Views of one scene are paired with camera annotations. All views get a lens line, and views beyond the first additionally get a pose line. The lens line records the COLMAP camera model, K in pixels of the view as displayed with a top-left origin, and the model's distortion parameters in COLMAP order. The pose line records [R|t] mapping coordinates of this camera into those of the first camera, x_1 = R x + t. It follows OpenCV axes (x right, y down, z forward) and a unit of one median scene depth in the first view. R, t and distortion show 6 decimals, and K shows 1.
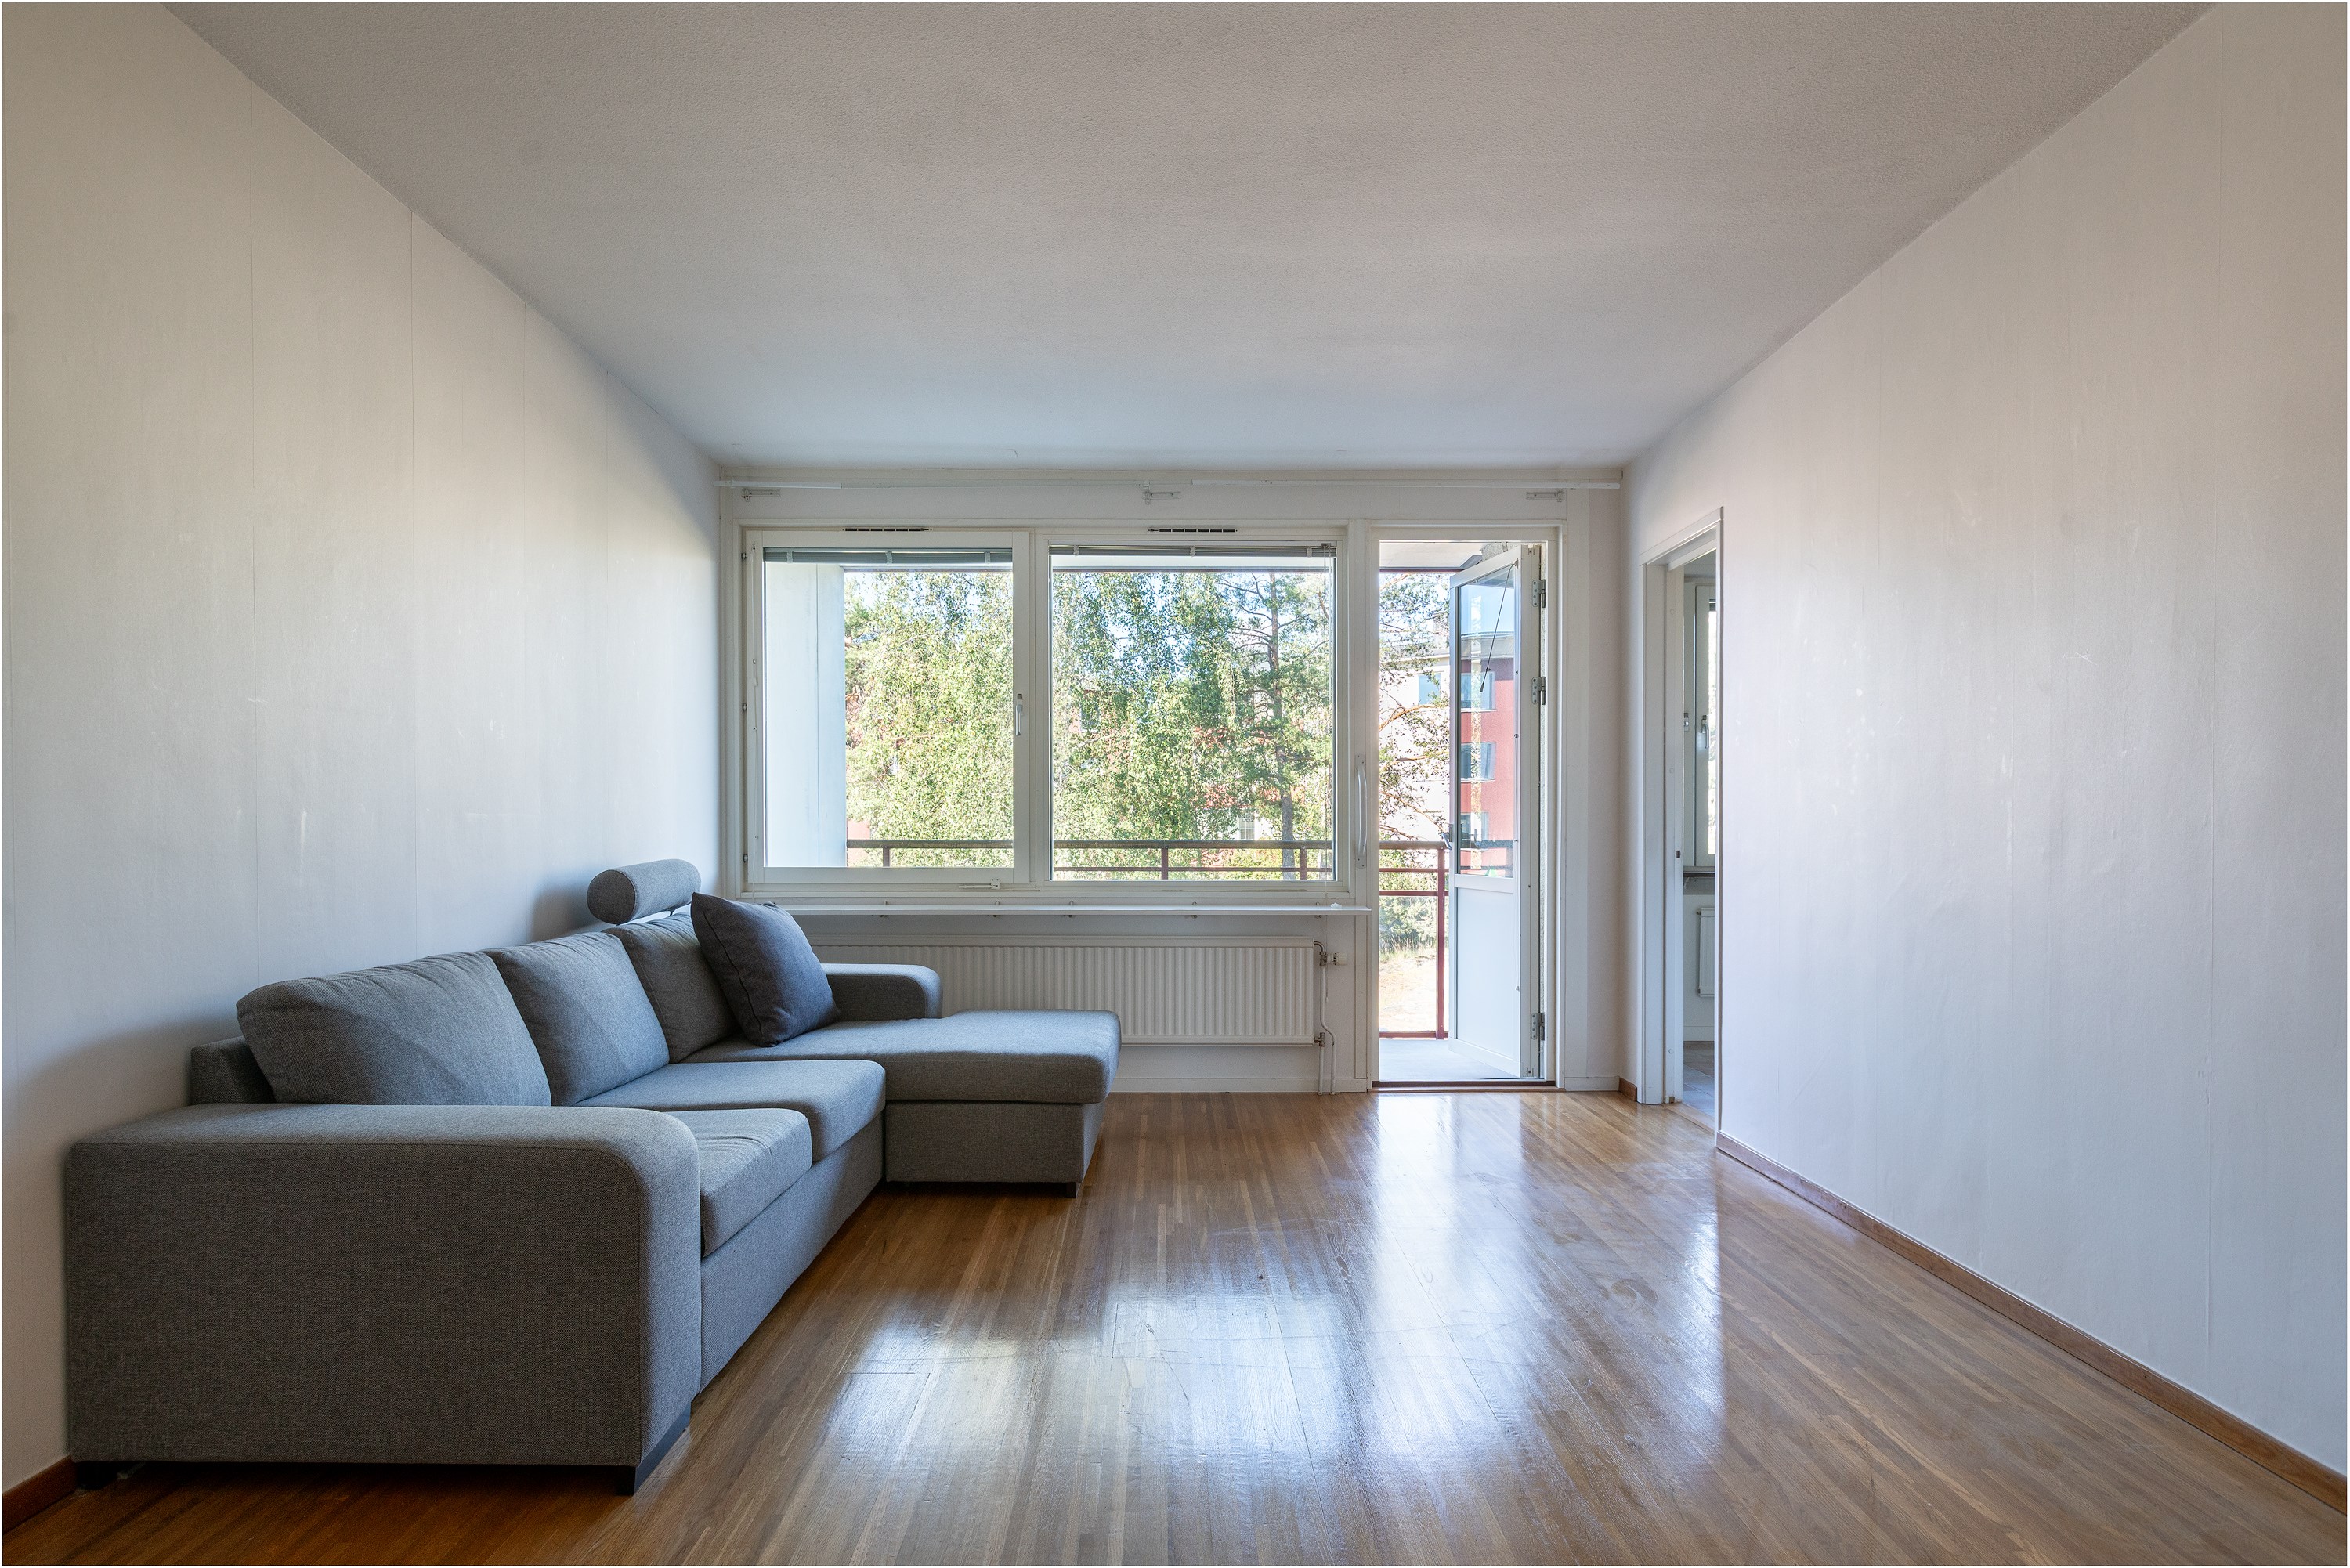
lens RADIAL K [[1223.3, 0, 1168.2], [0, 1223.3, 873.4], [0, 0, 1]] dist [-0.000703, 0.000029]
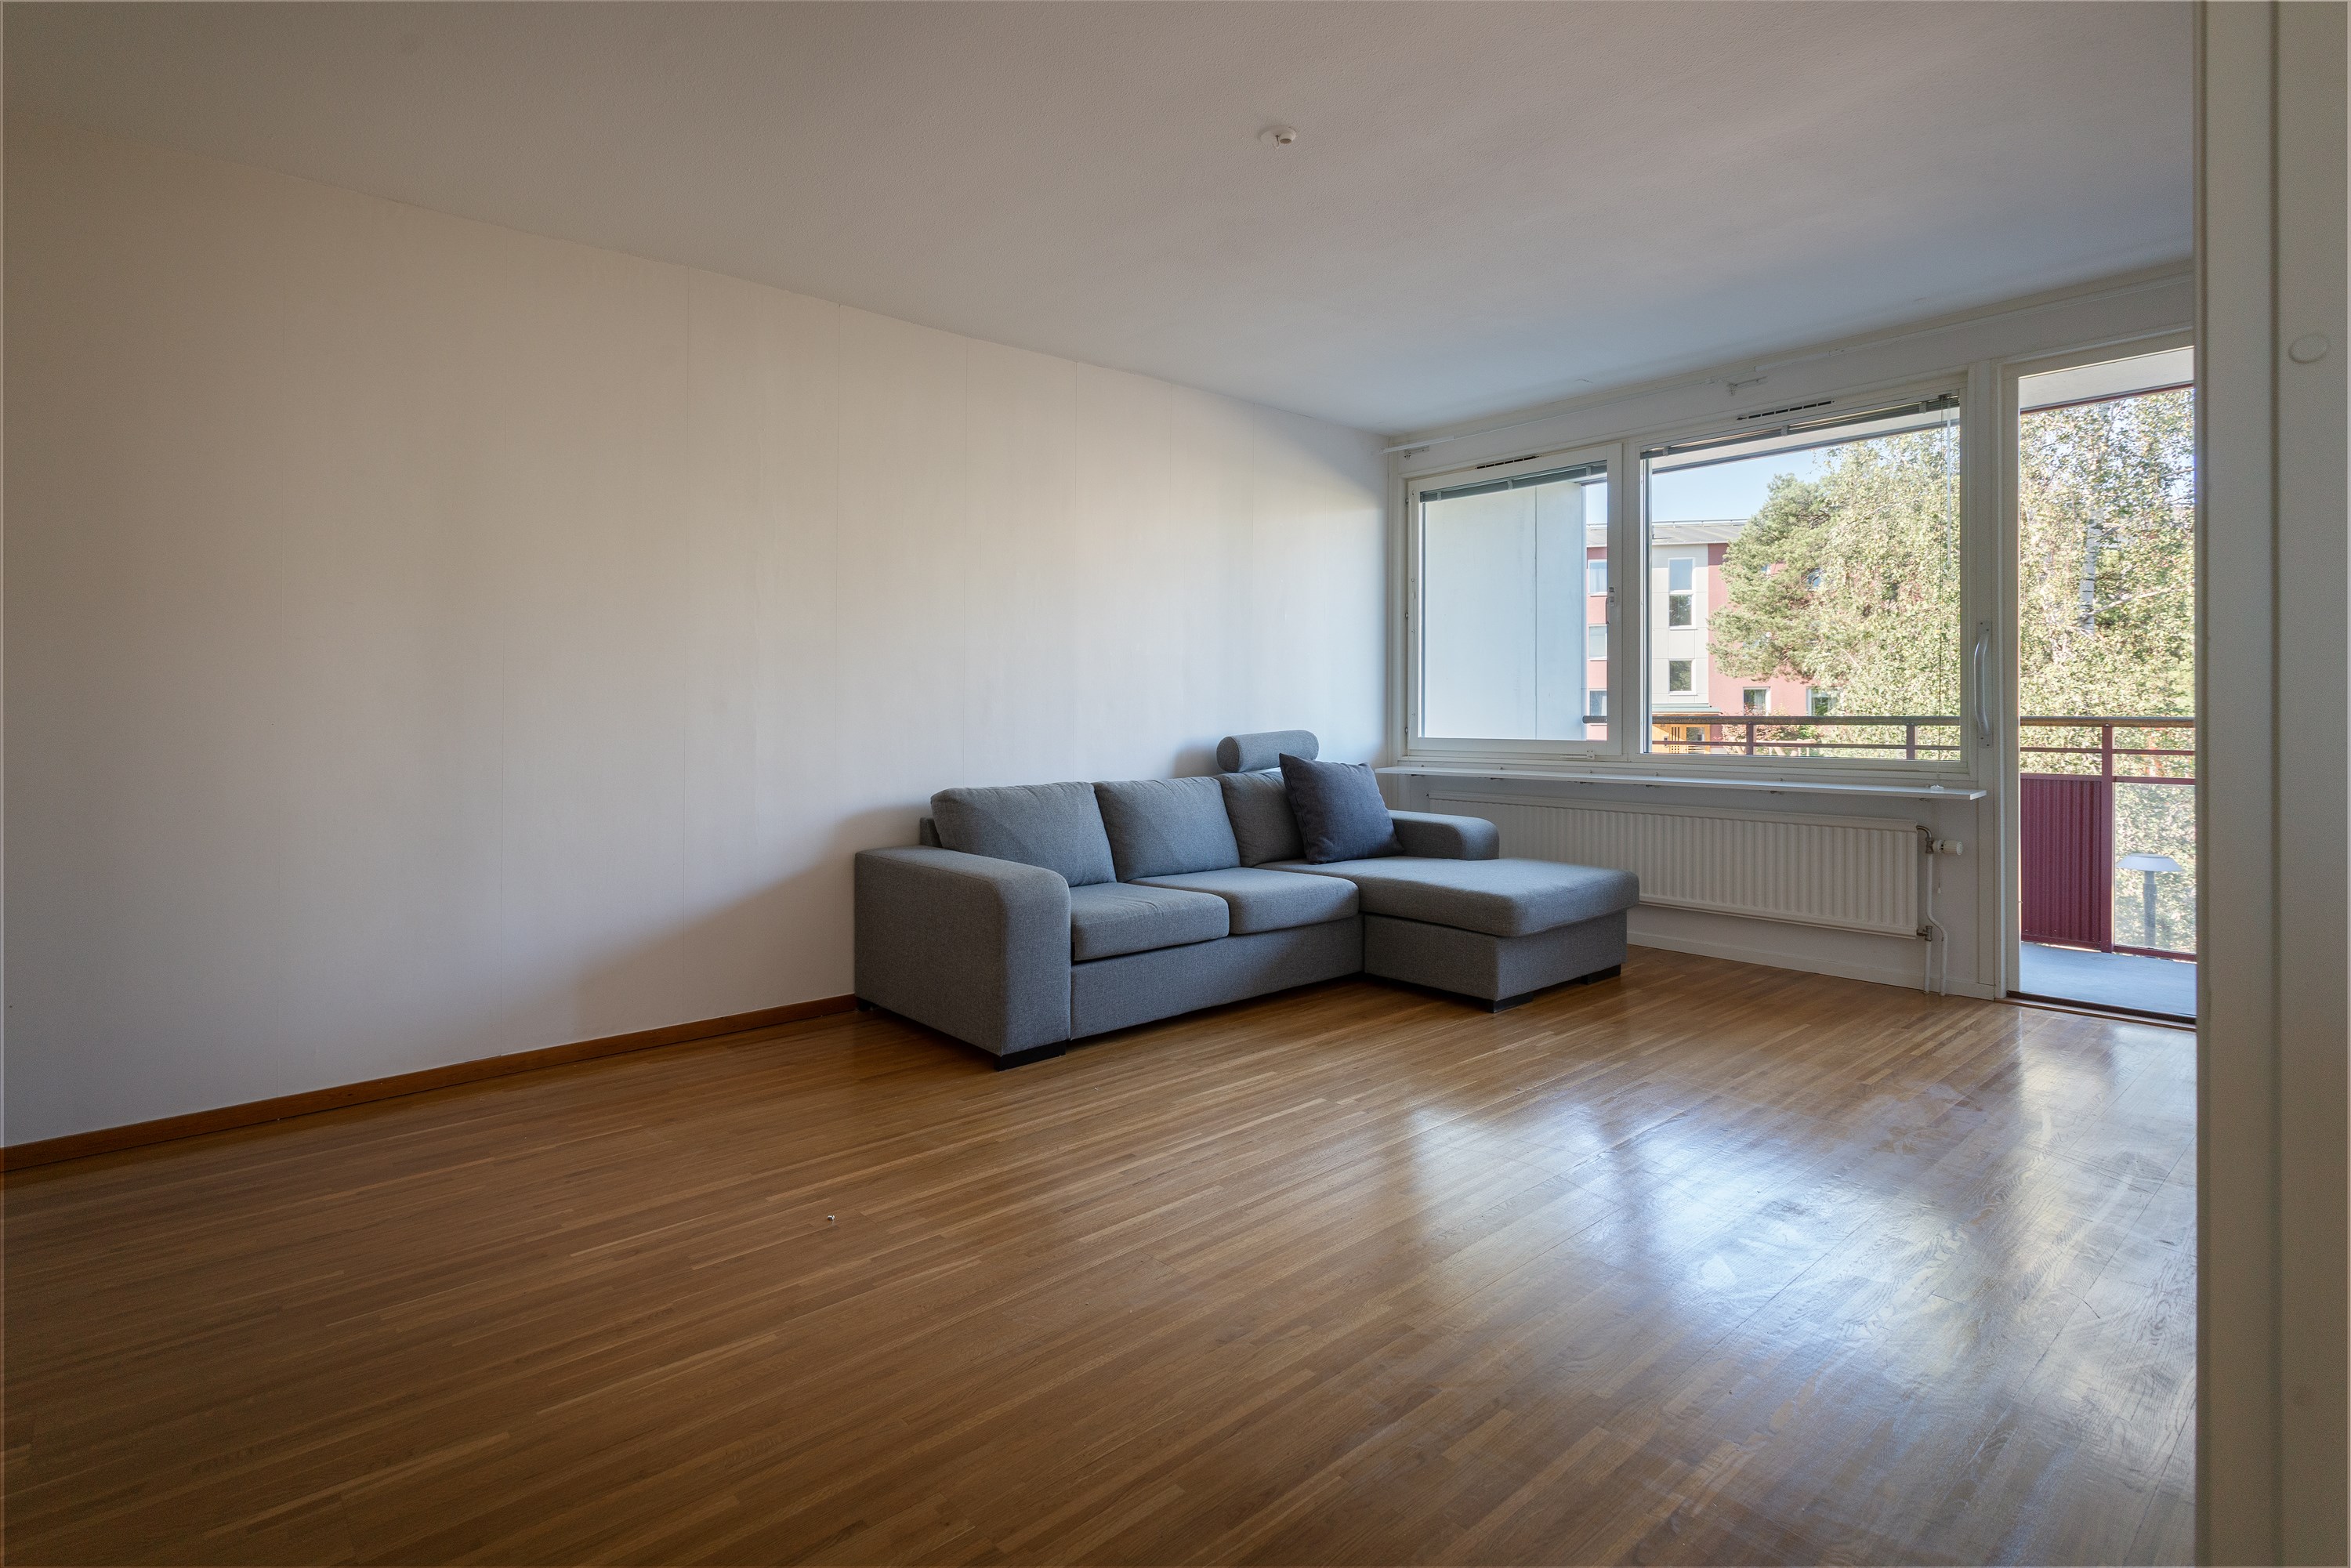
lens RADIAL K [[1090.8, 0, 1174.6], [0, 1090.8, 720.9], [0, 0, 1]] dist [0.000826, 0.000452]
pose [[0.683156, 0.002104, -0.730269, 0.338310], [-0.019036, 0.999707, -0.014928, -0.000662], [0.730024, 0.024099, 0.682996, 0.020823]]
